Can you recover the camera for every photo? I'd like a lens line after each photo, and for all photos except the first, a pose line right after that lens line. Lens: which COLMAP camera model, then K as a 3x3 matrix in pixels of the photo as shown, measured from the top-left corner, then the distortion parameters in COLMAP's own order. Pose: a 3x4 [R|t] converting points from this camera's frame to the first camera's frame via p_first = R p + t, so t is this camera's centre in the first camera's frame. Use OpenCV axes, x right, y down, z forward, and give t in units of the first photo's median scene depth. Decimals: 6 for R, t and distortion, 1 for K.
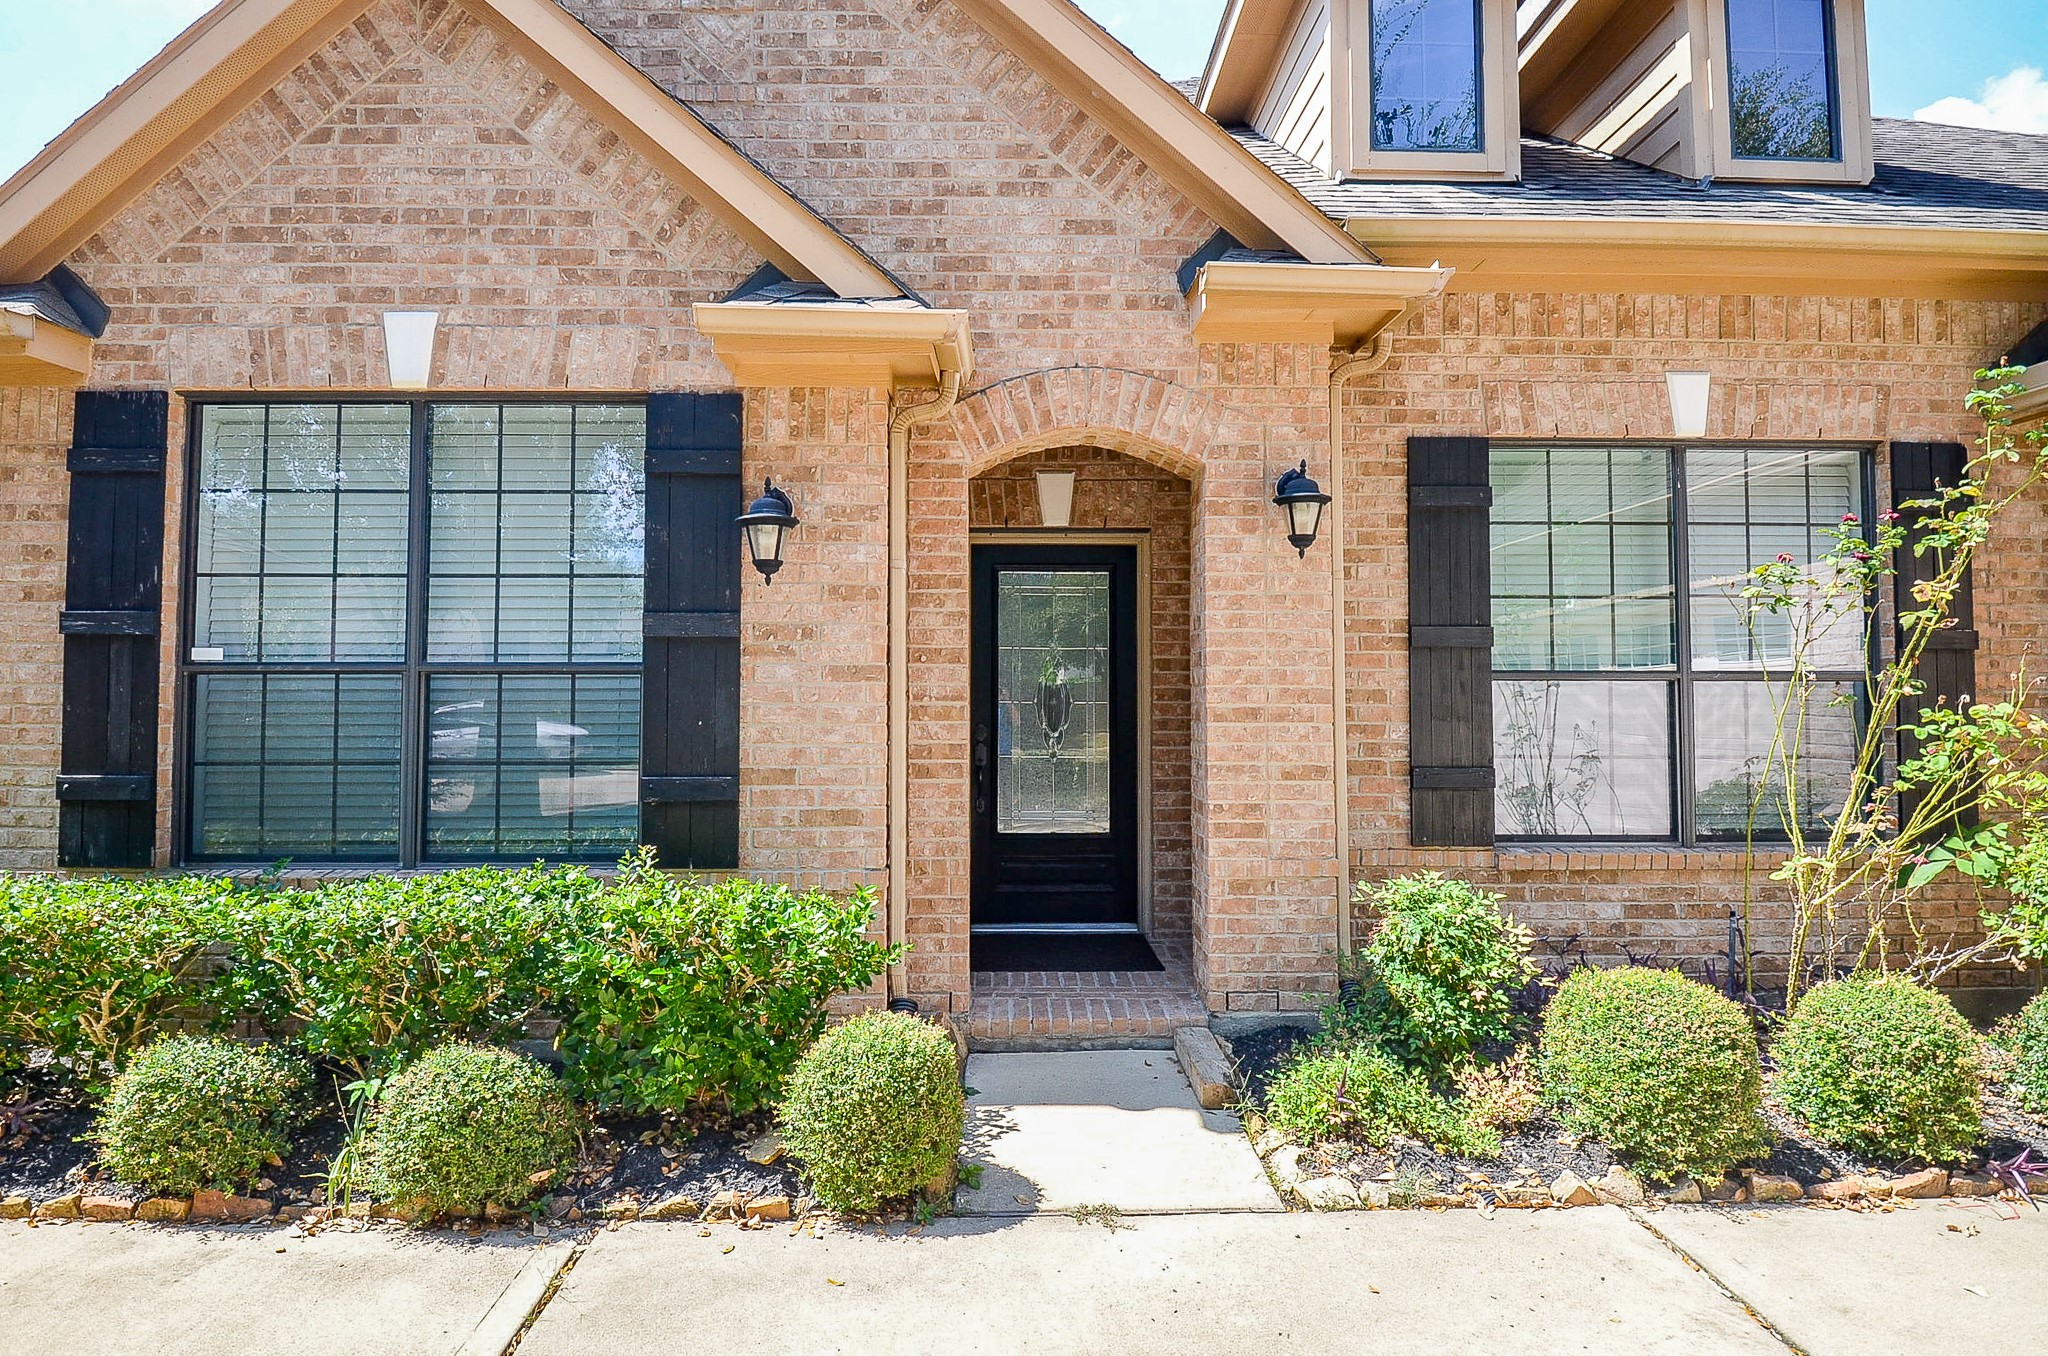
lens RADIAL K [[1088.2, 0, 1007.3], [0, 1088.2, 651.2], [0, 0, 1]] dist [0.001554, -0.010495]
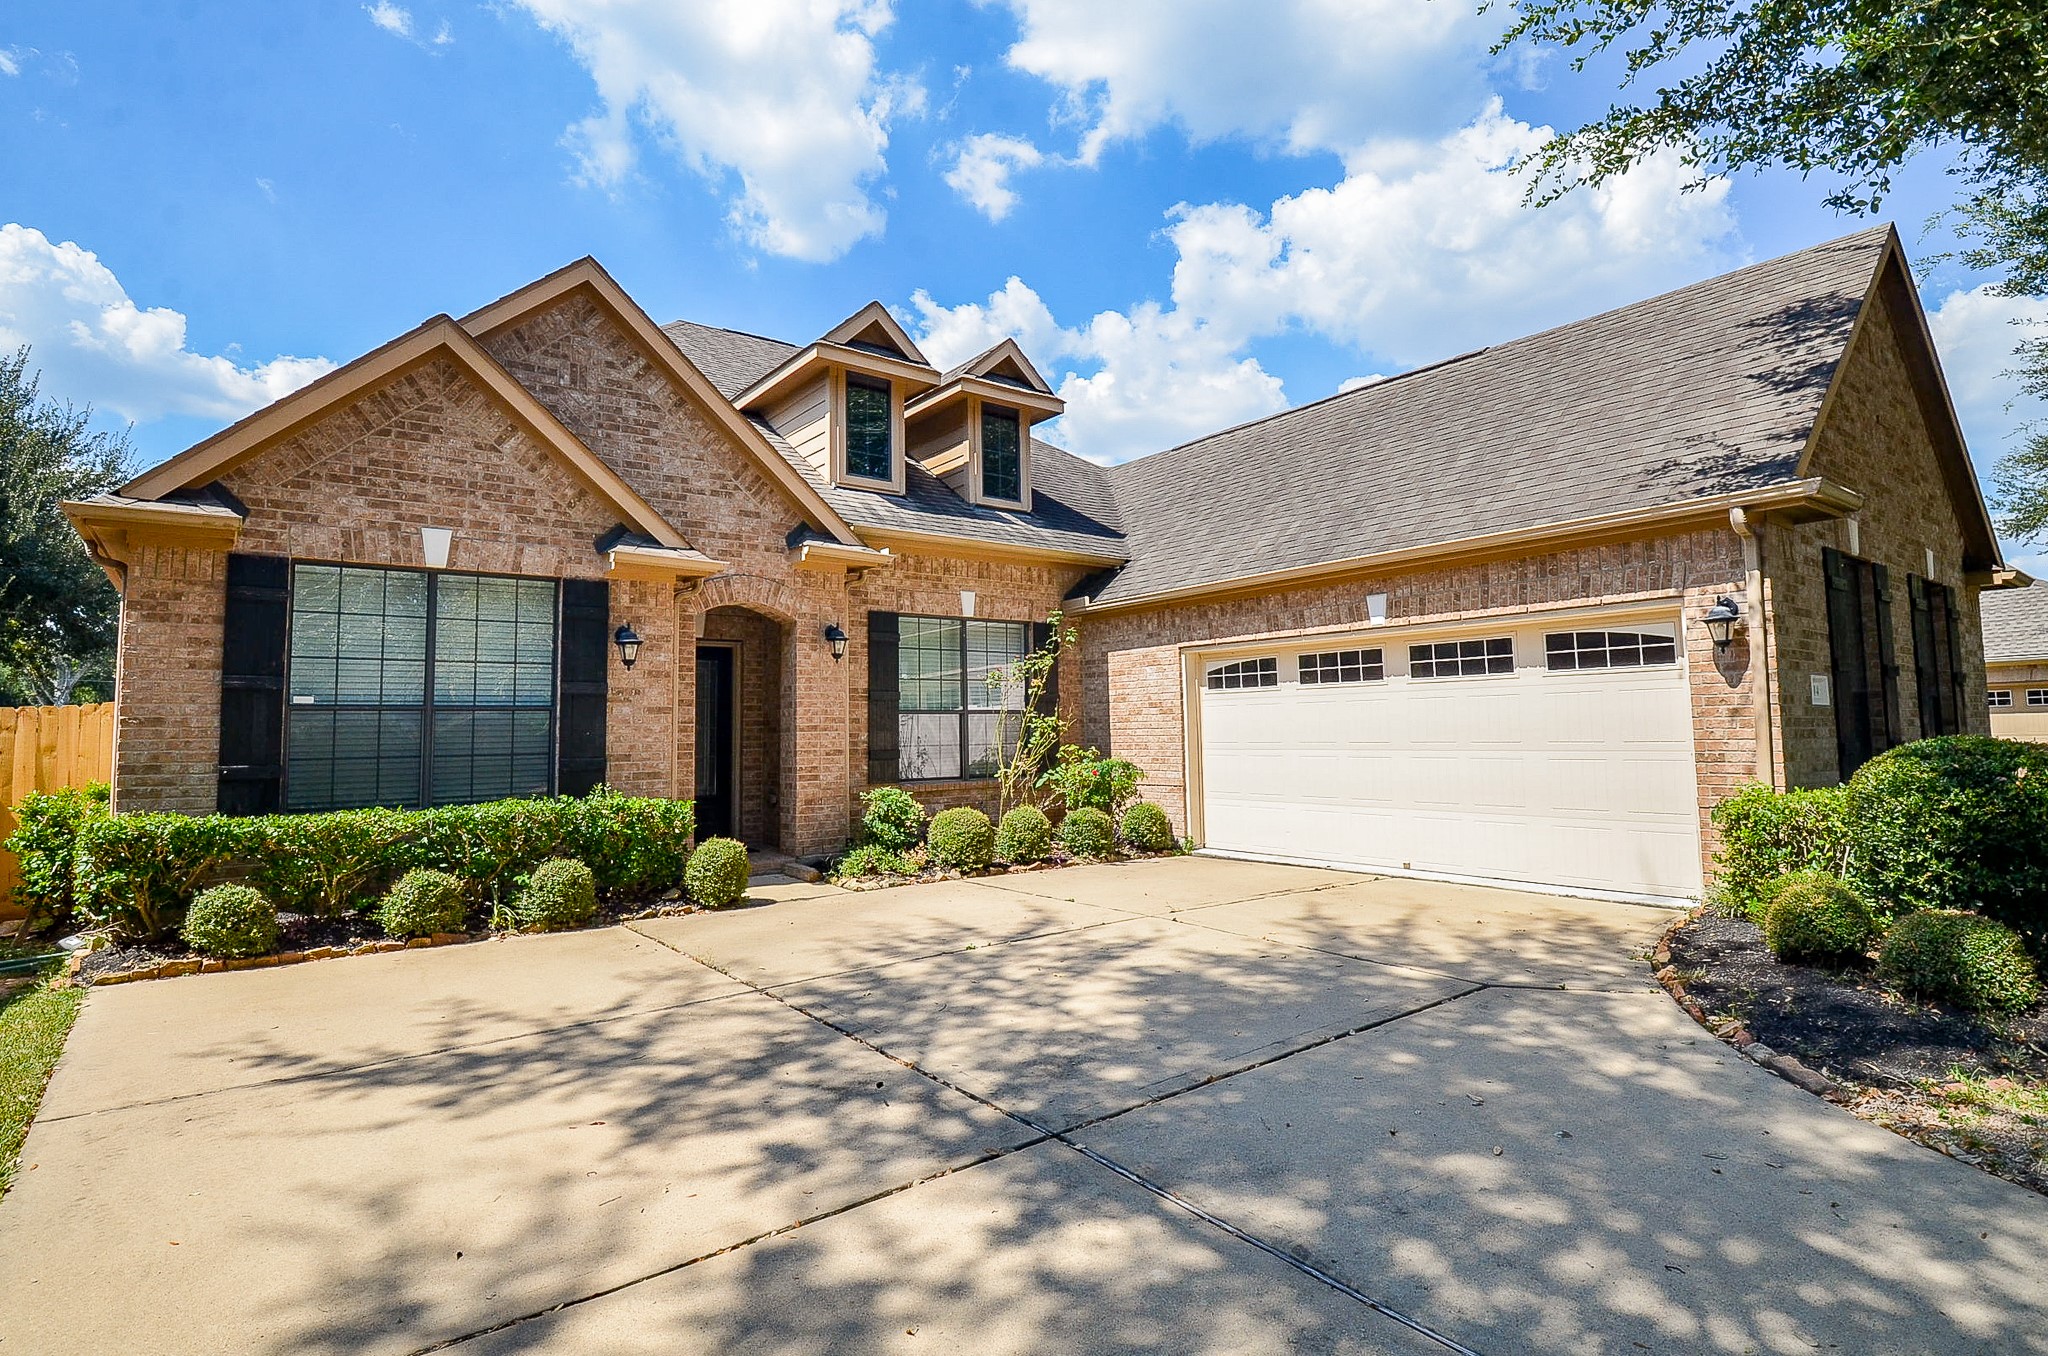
lens RADIAL K [[1019.9, 0, 1016.1], [0, 1019.9, 664.9], [0, 0, 1]] dist [-0.013948, -0.006880]
pose [[0.806335, 0.025854, 0.590893, -0.771798], [-0.003558, 0.999238, -0.038865, 0.005816], [-0.591448, 0.029236, 0.805813, -1.101791]]
